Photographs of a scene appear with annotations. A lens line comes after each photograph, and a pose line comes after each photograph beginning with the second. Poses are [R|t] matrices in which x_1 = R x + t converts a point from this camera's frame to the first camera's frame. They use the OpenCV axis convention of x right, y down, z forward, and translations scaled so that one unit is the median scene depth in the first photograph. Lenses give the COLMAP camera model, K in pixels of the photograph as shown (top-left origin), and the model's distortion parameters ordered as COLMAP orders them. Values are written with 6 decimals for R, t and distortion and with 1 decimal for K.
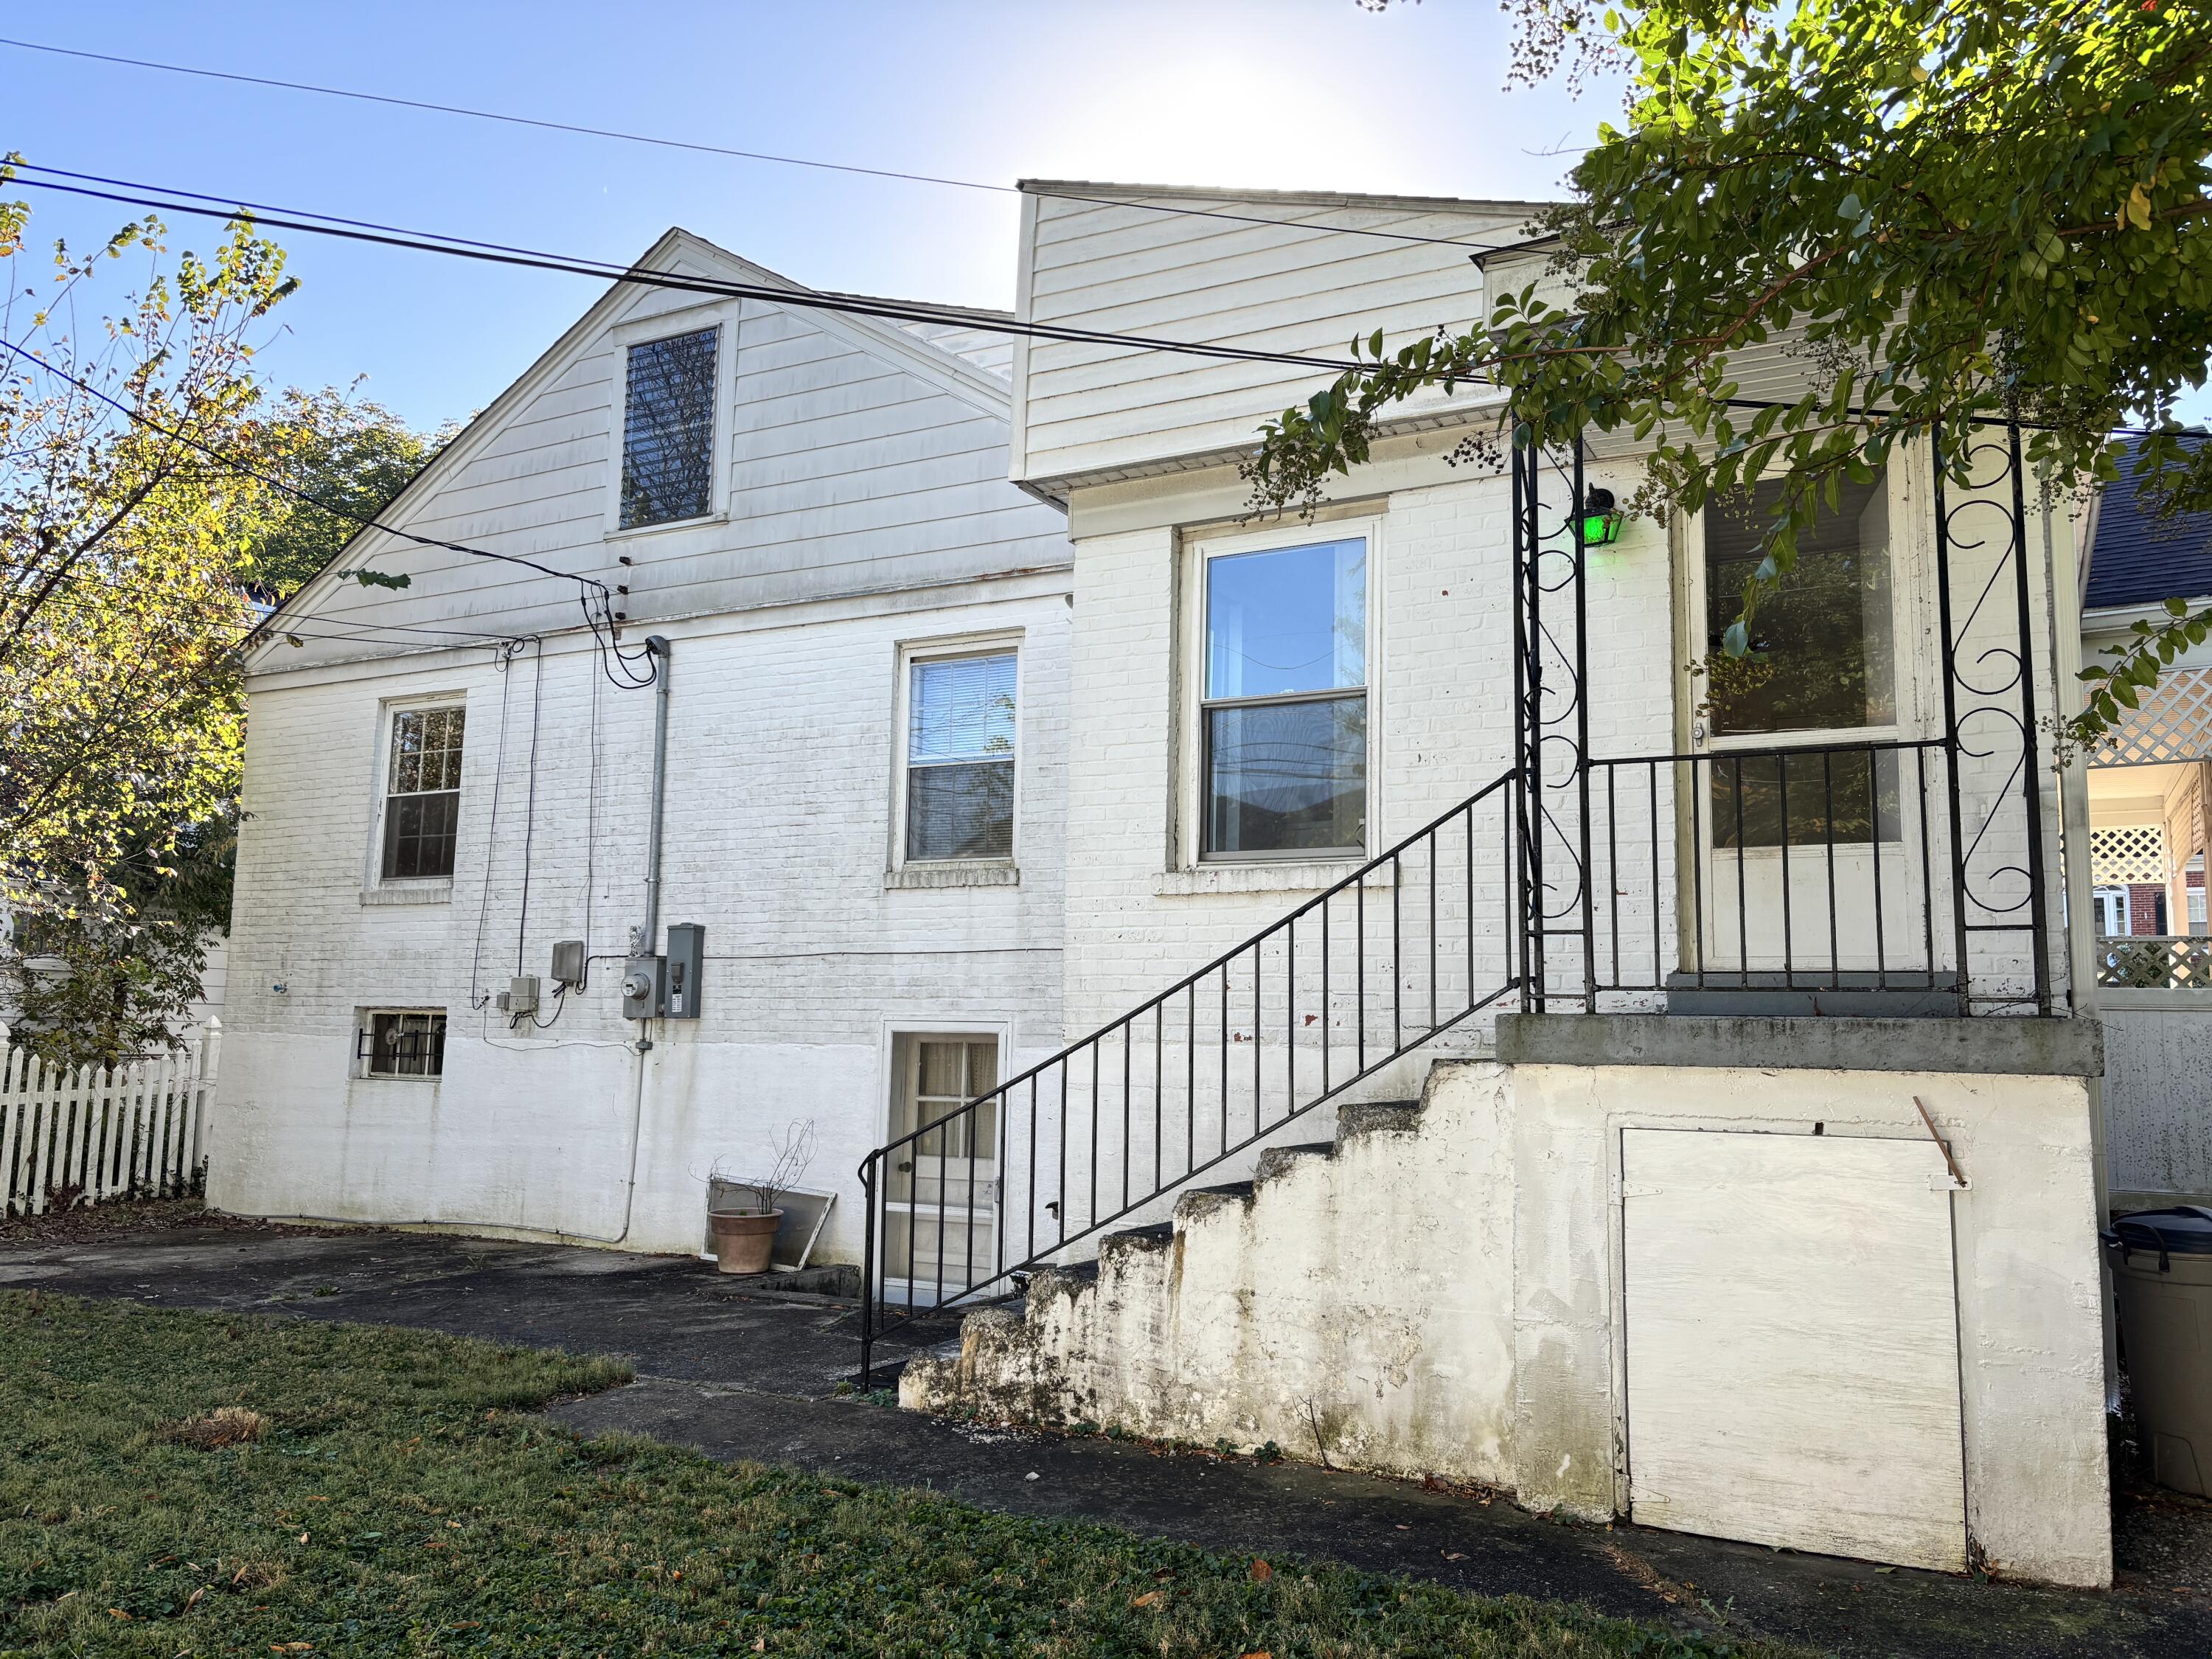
lens RADIAL K [[1674.0, 0, 1117.3], [0, 1674.0, 832.6], [0, 0, 1]] dist [0.053052, -0.002811]
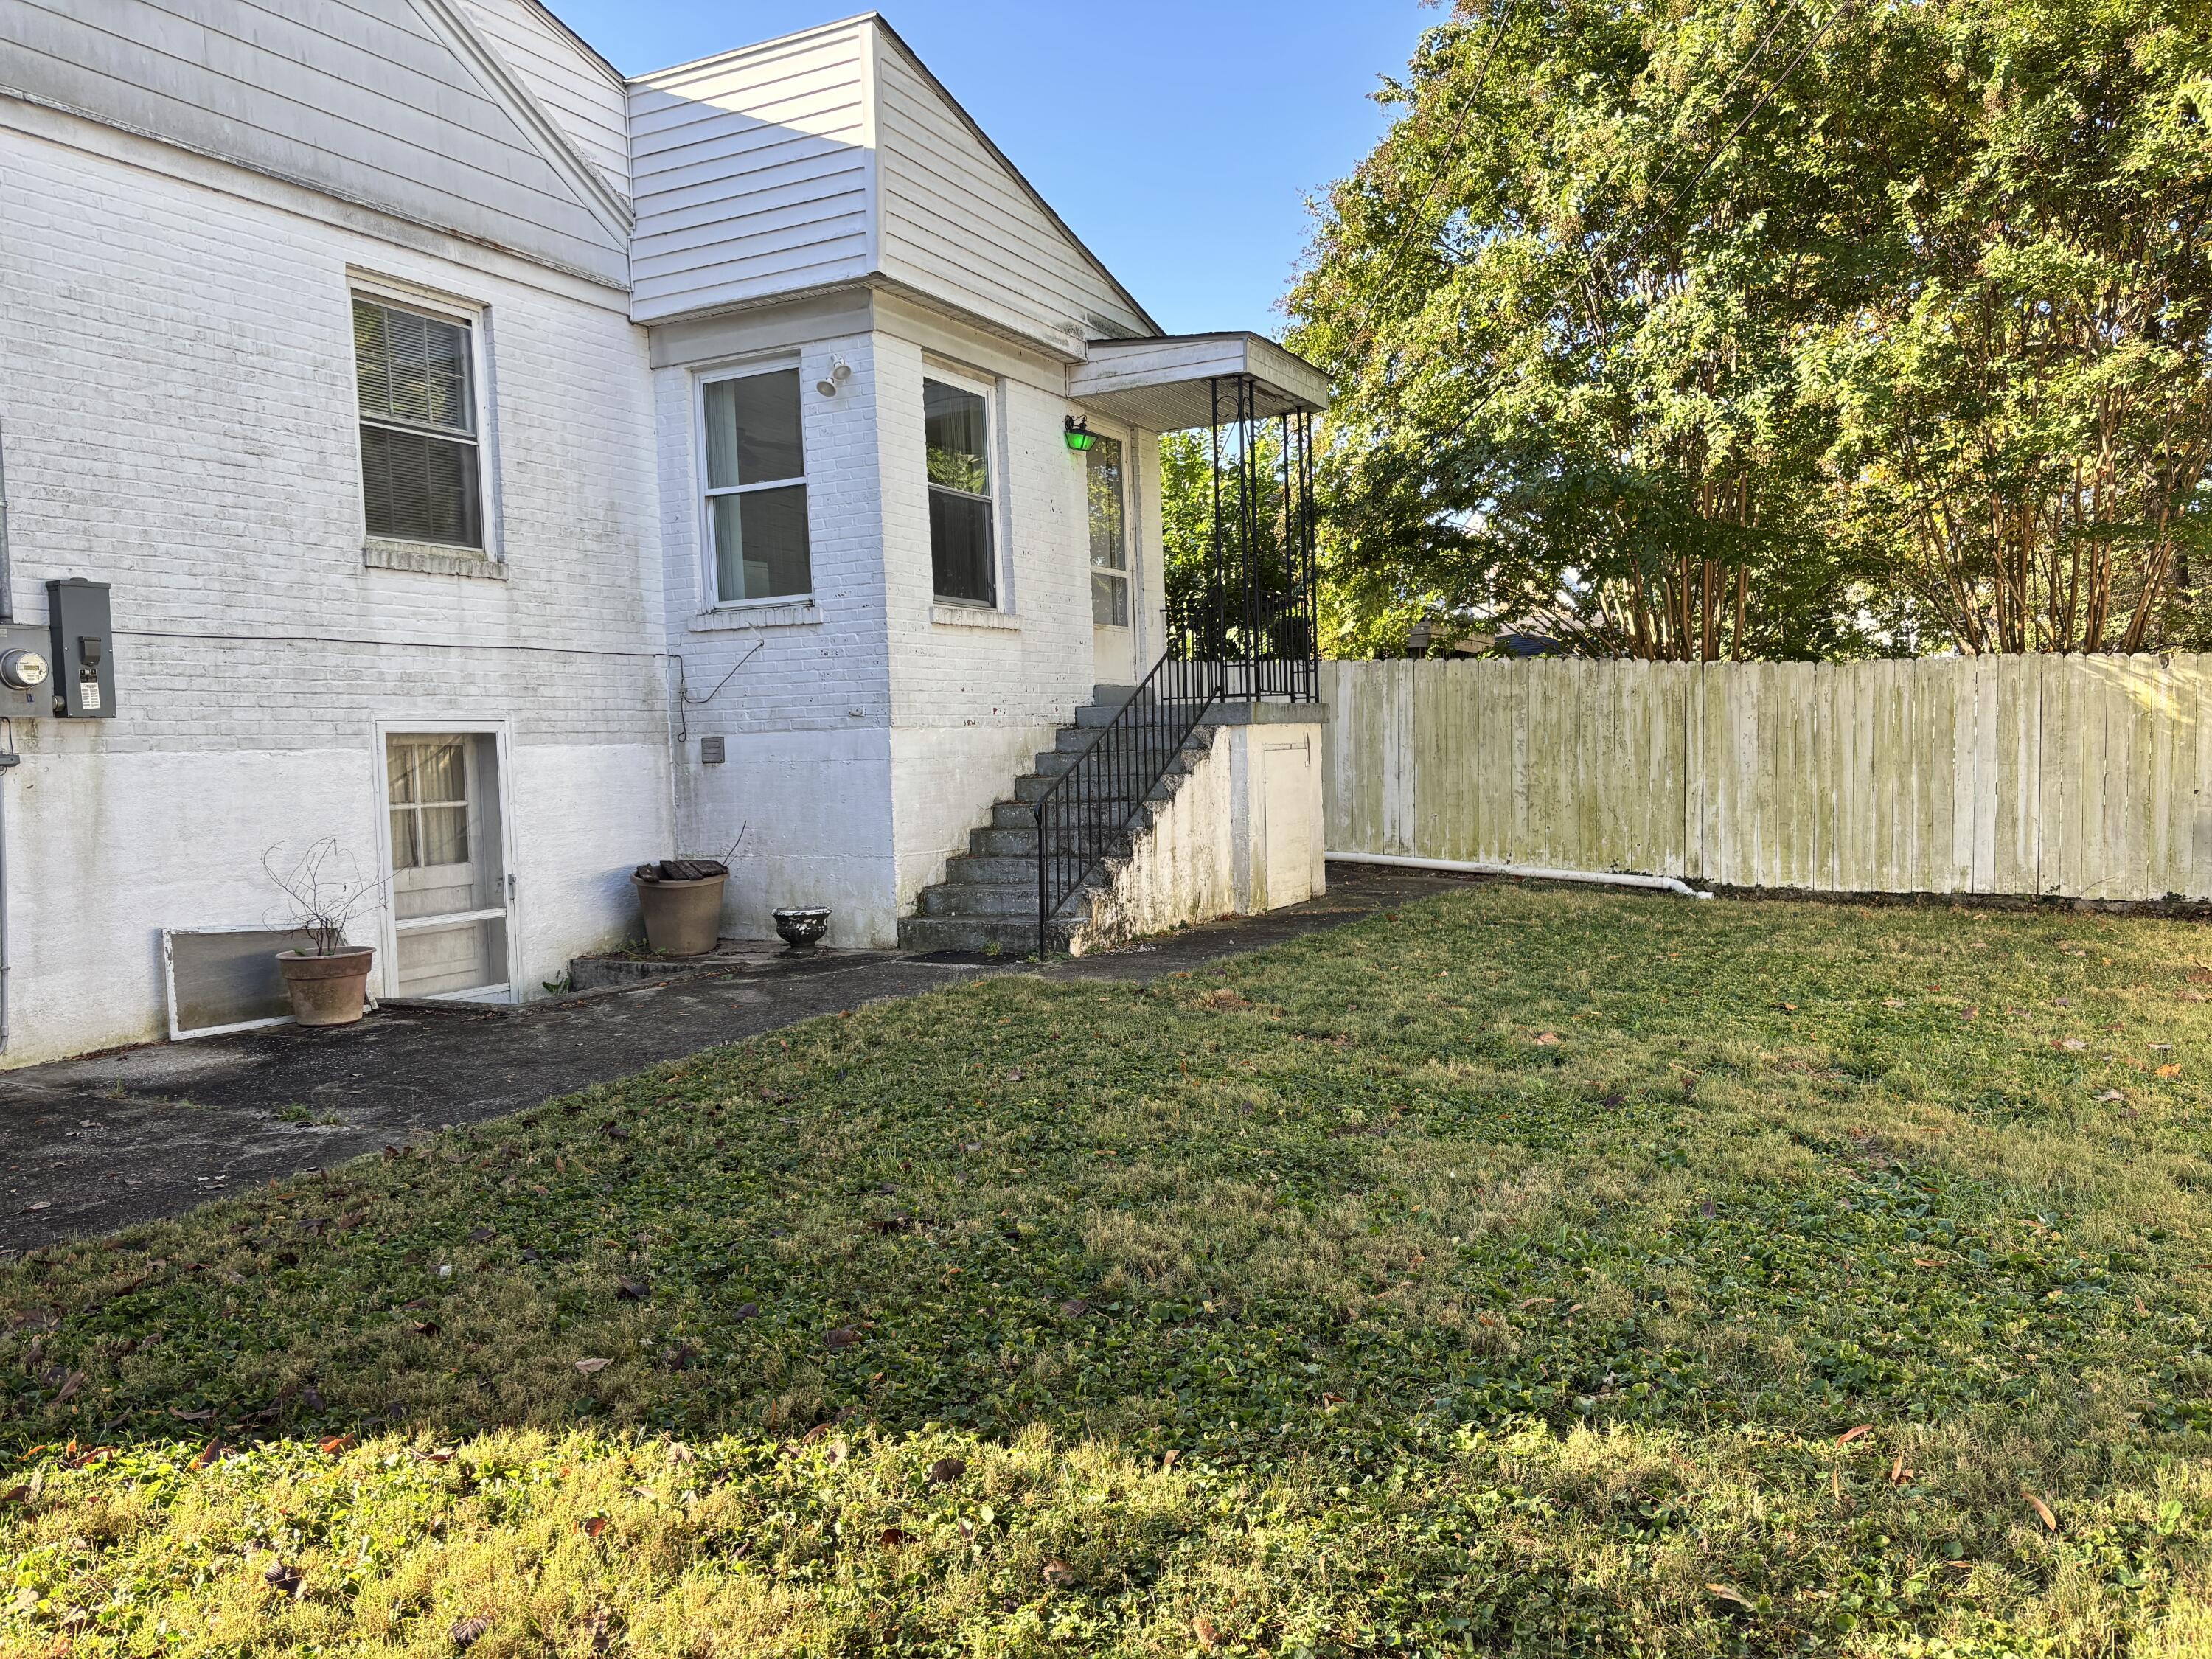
lens RADIAL K [[1681.2, 0, 1103.2], [0, 1681.2, 830.8], [0, 0, 1]] dist [0.056044, -0.070454]
pose [[-0.004366, -0.060740, 0.998144, -0.986374], [-0.089562, 0.994166, 0.060106, 0.080112], [-0.995972, -0.089134, -0.009781, 0.611064]]
